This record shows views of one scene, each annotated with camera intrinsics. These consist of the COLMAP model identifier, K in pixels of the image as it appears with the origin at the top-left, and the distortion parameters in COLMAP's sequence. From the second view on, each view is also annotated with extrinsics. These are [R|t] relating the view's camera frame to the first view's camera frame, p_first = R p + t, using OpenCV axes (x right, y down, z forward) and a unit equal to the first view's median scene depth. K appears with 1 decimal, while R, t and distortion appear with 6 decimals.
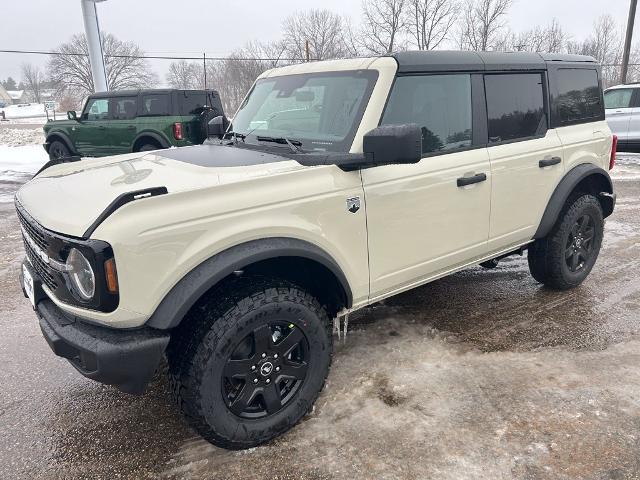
lens RADIAL K [[487.5, 0, 313.8], [0, 487.5, 238.9], [0, 0, 1]] dist [0.060491, -0.073833]
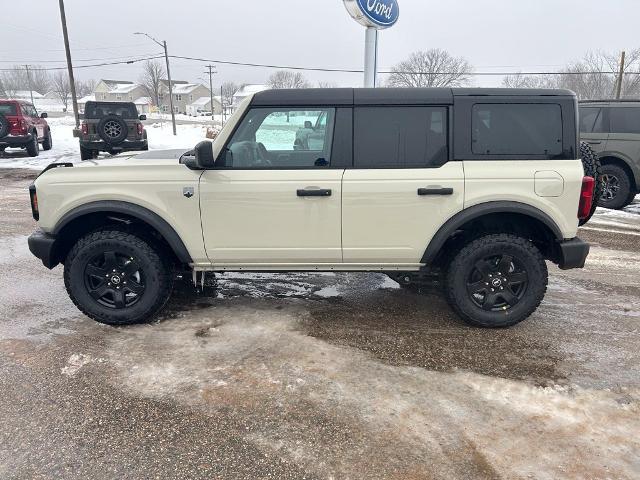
lens RADIAL K [[487.5, 0, 313.8], [0, 487.5, 238.9], [0, 0, 1]] dist [0.060491, -0.073833]
pose [[0.794495, 0.187459, -0.577613, 1.100337], [-0.200767, 0.978760, 0.041498, -0.059805], [0.573124, 0.082996, 0.815255, 0.008290]]
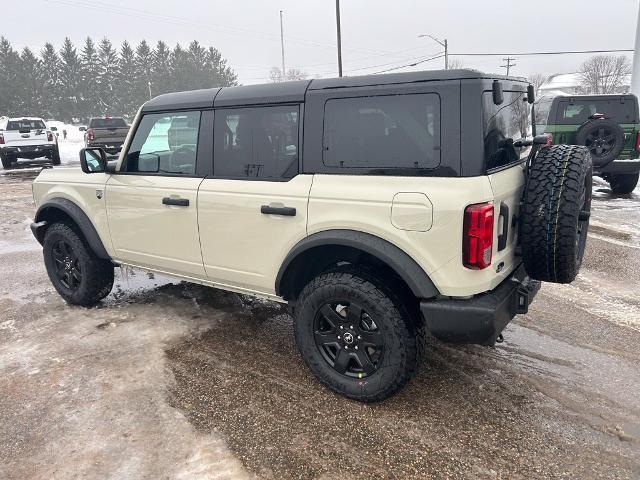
lens RADIAL K [[487.5, 0, 313.8], [0, 487.5, 238.9], [0, 0, 1]] dist [0.060491, -0.073833]
pose [[0.311790, 0.254264, -0.915498, 1.578707], [-0.244435, 0.952564, 0.181312, -0.342394], [0.918171, 0.167249, 0.359151, 0.938355]]
